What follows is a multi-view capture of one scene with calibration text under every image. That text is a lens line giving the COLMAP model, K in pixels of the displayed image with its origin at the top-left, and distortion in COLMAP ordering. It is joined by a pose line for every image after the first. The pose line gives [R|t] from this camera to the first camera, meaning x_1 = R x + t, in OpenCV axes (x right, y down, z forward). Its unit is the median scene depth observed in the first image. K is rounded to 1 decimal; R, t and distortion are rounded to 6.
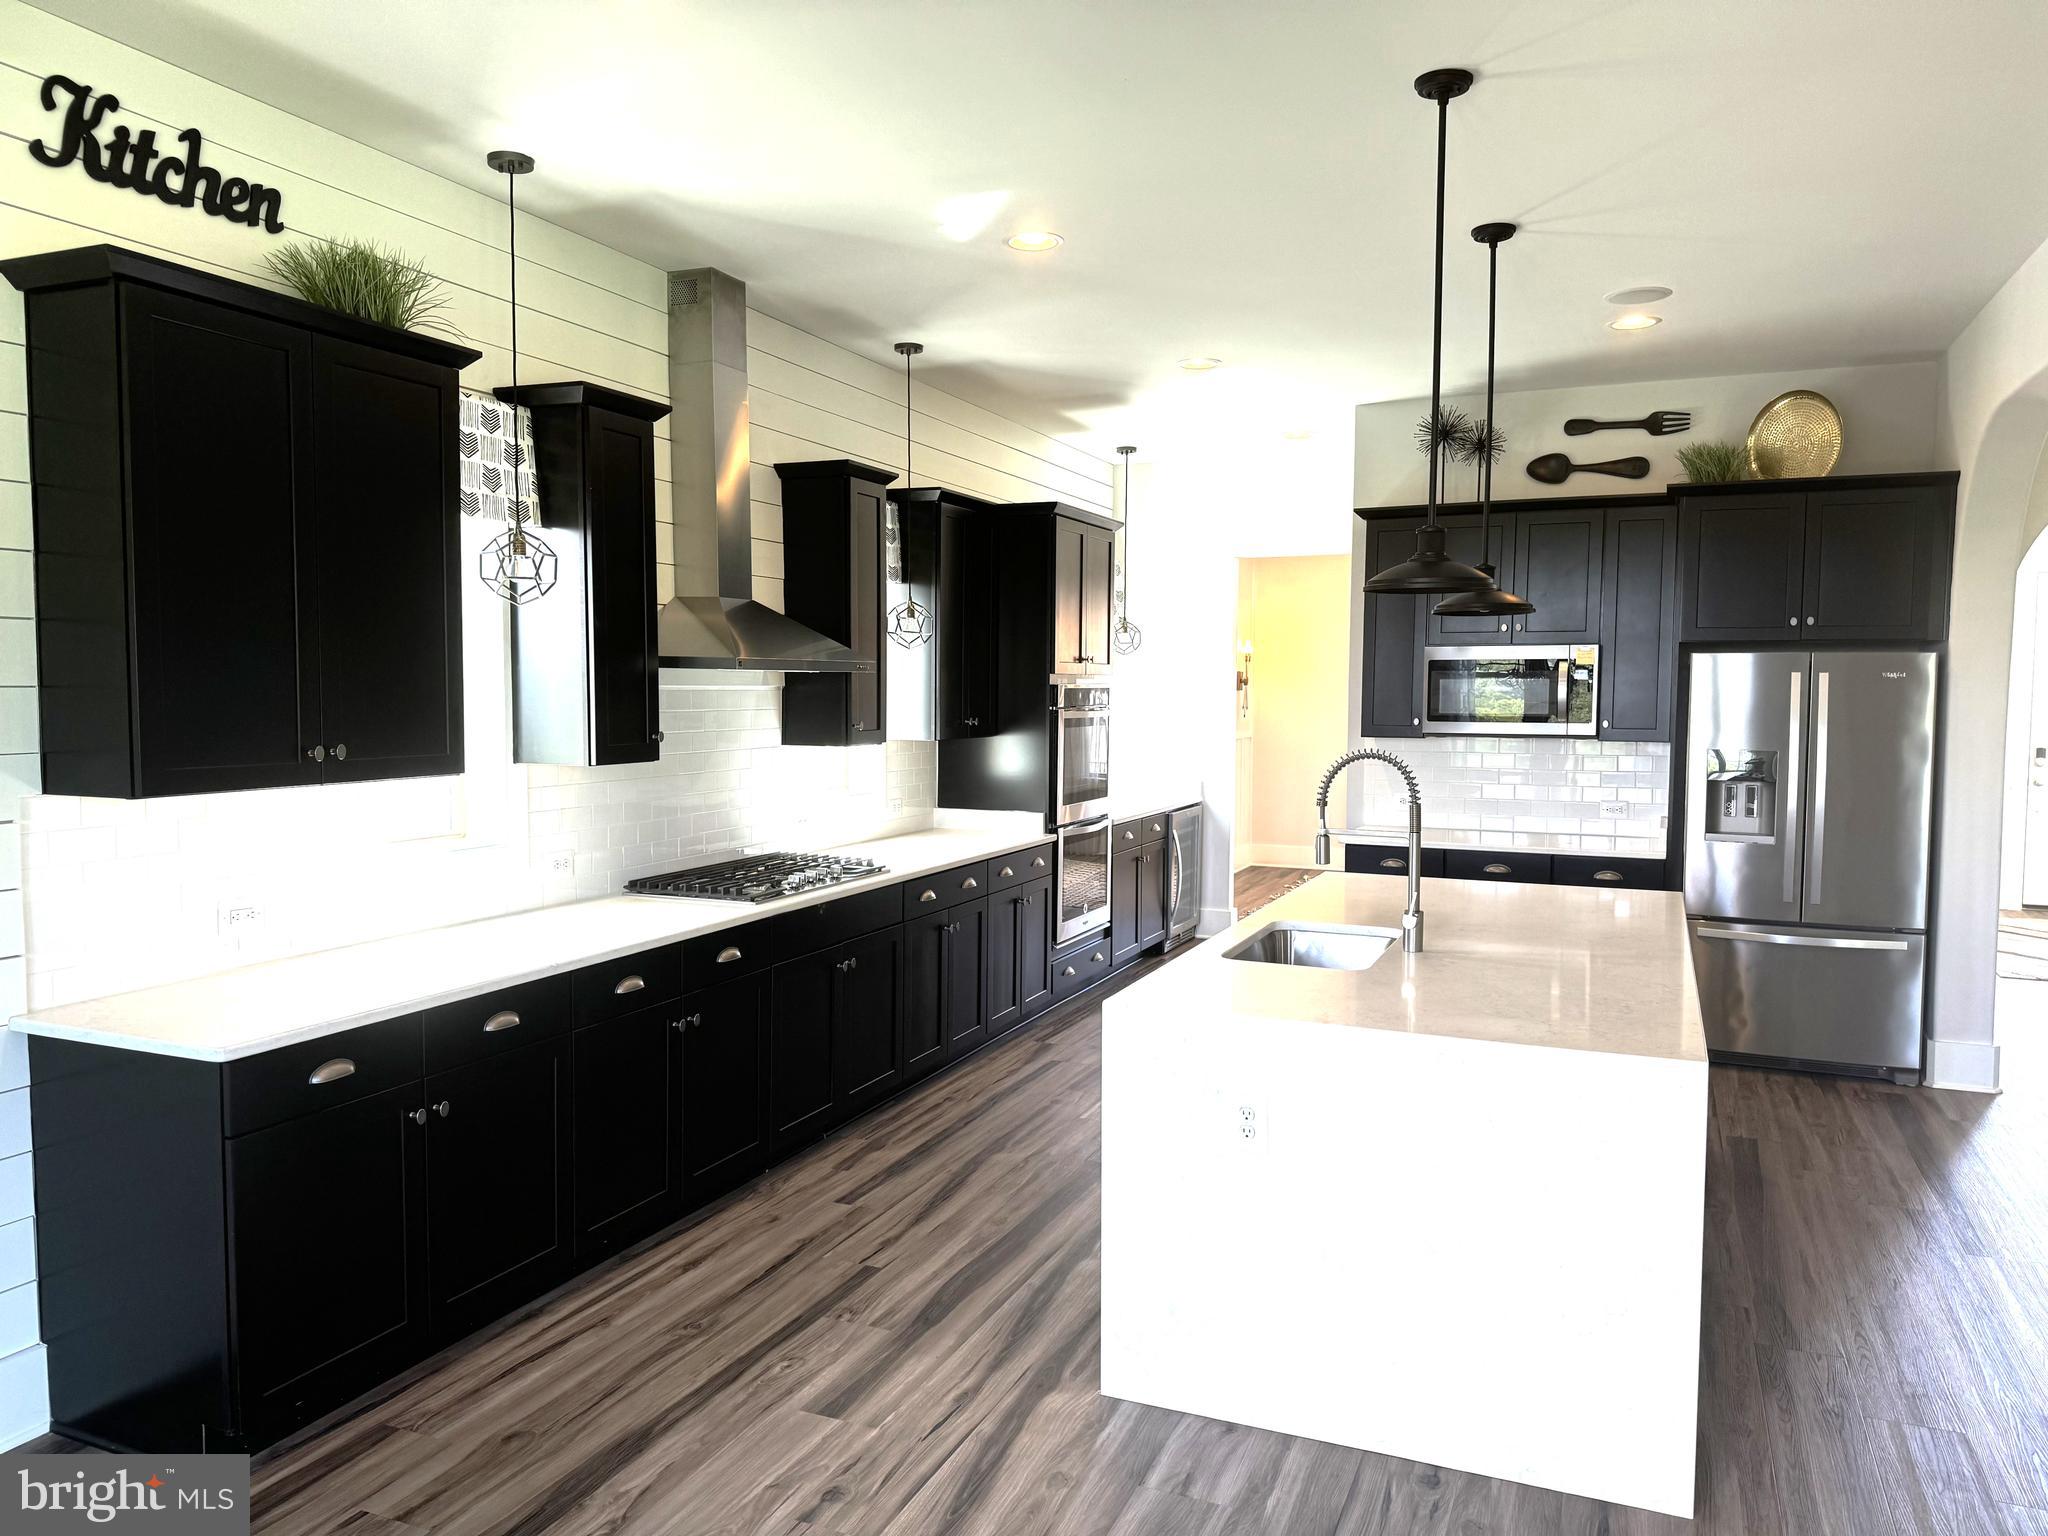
lens RADIAL K [[1432.7, 0, 1019.3], [0, 1432.7, 772.7], [0, 0, 1]] dist [0.081484, -0.104453]
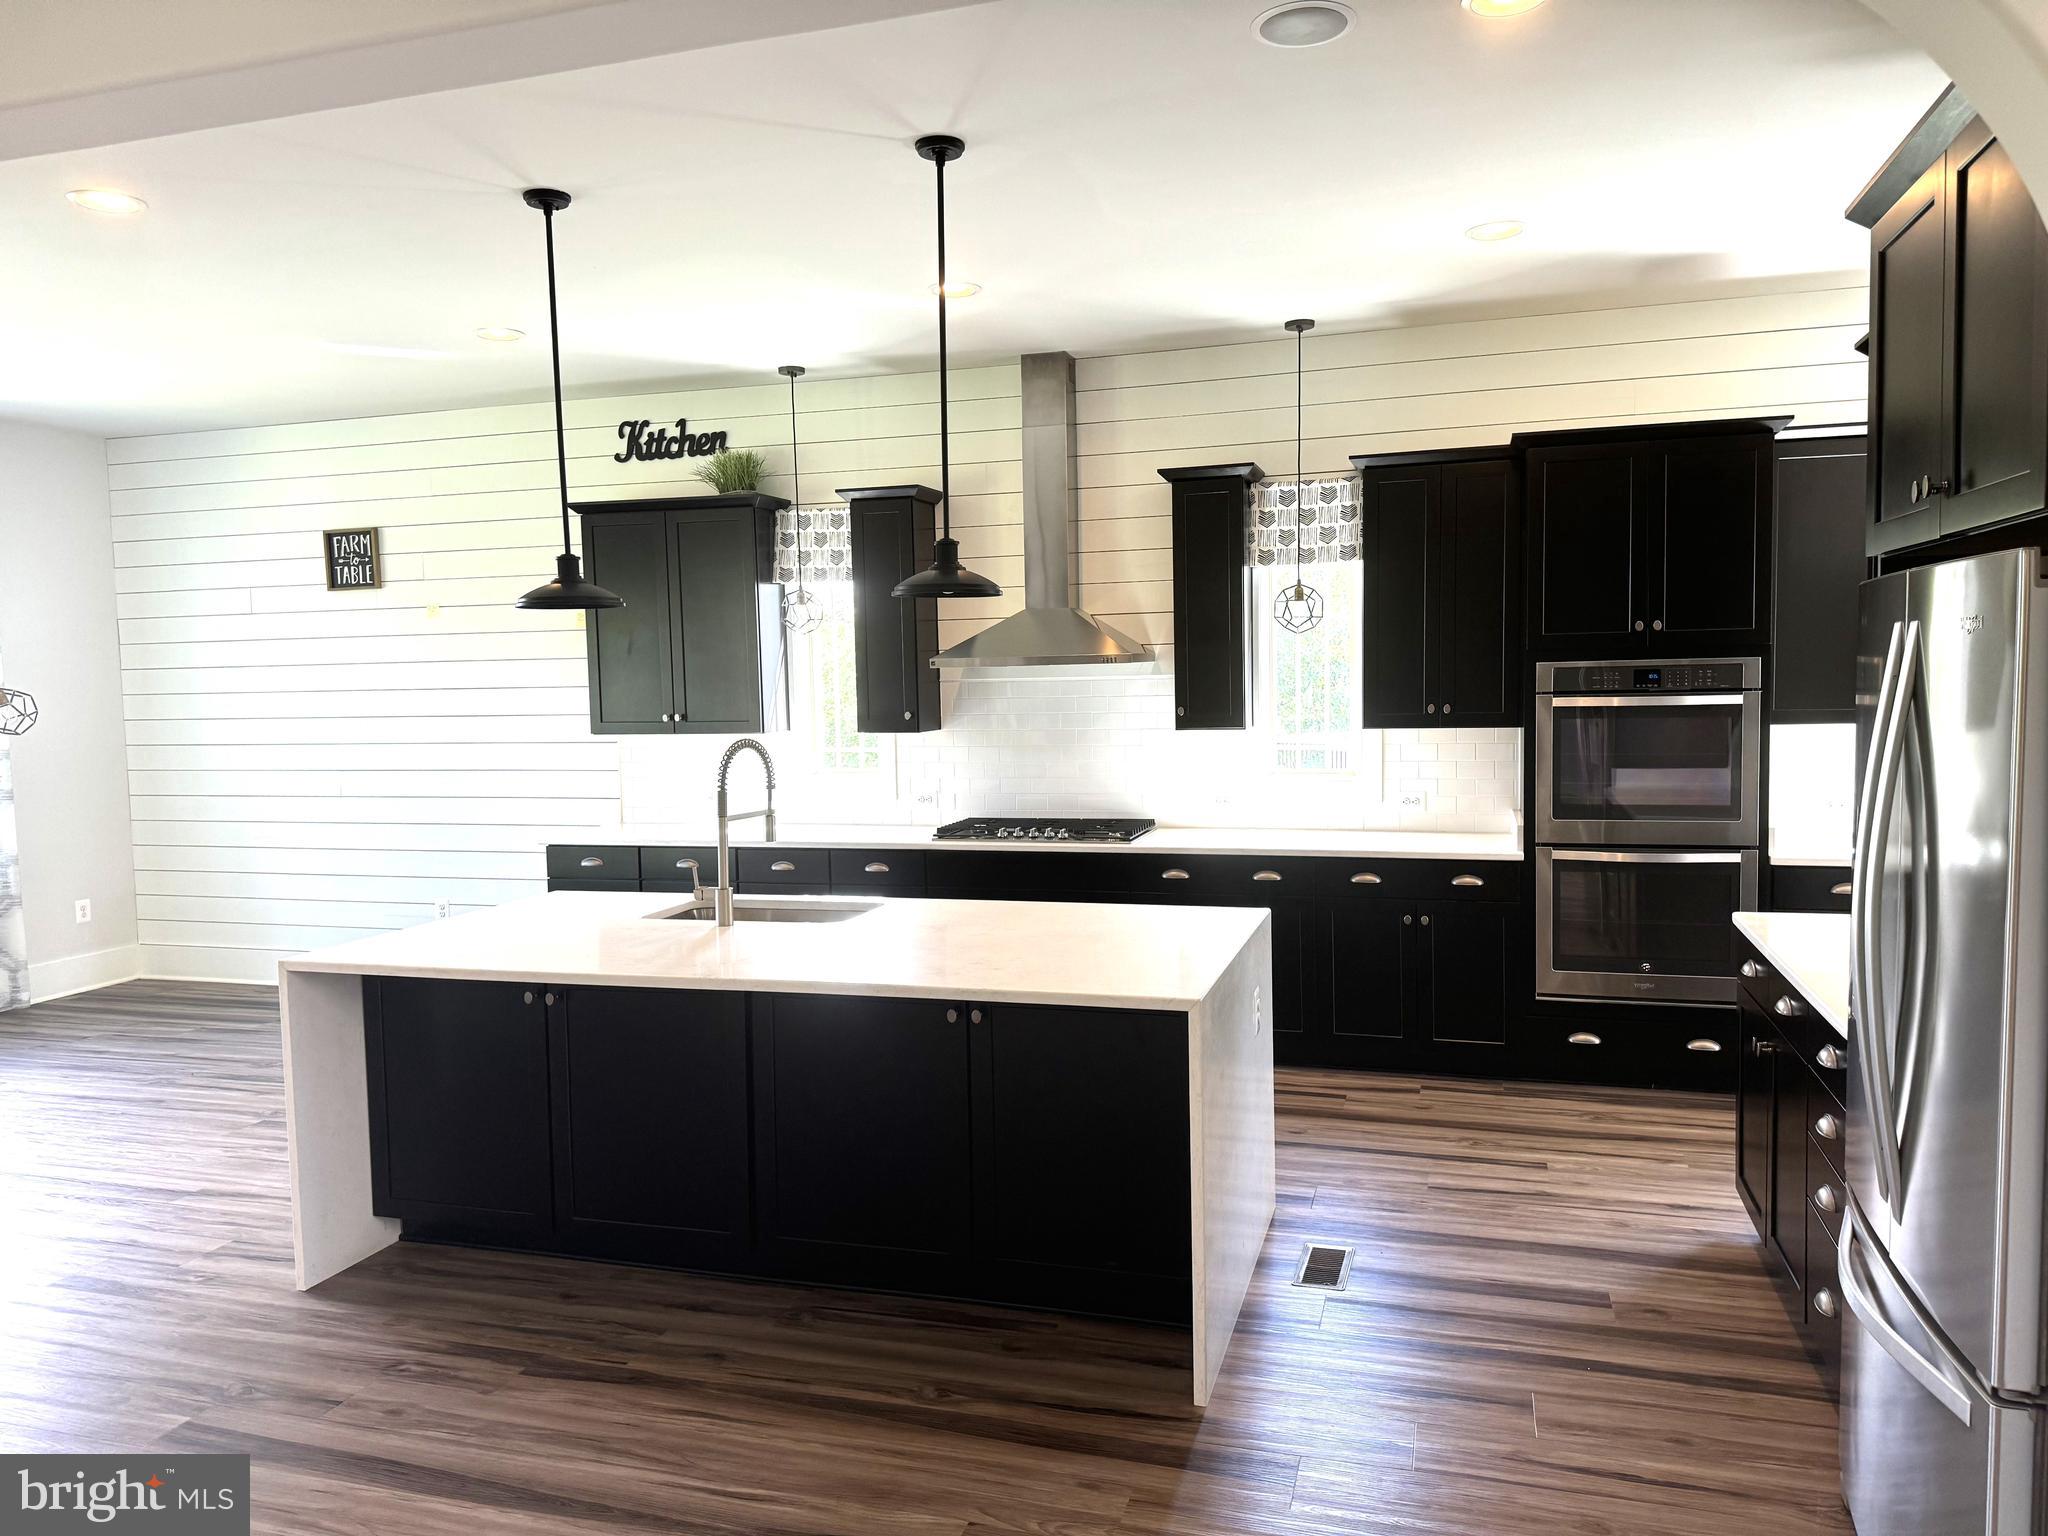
lens RADIAL K [[1432.7, 0, 1018.4], [0, 1432.7, 761.3], [0, 0, 1]] dist [0.081484, -0.104453]
pose [[0.106561, 0.053407, -0.992871, 1.221316], [-0.040390, 0.997965, 0.049347, -0.055015], [0.993485, 0.034844, 0.108501, 0.982486]]
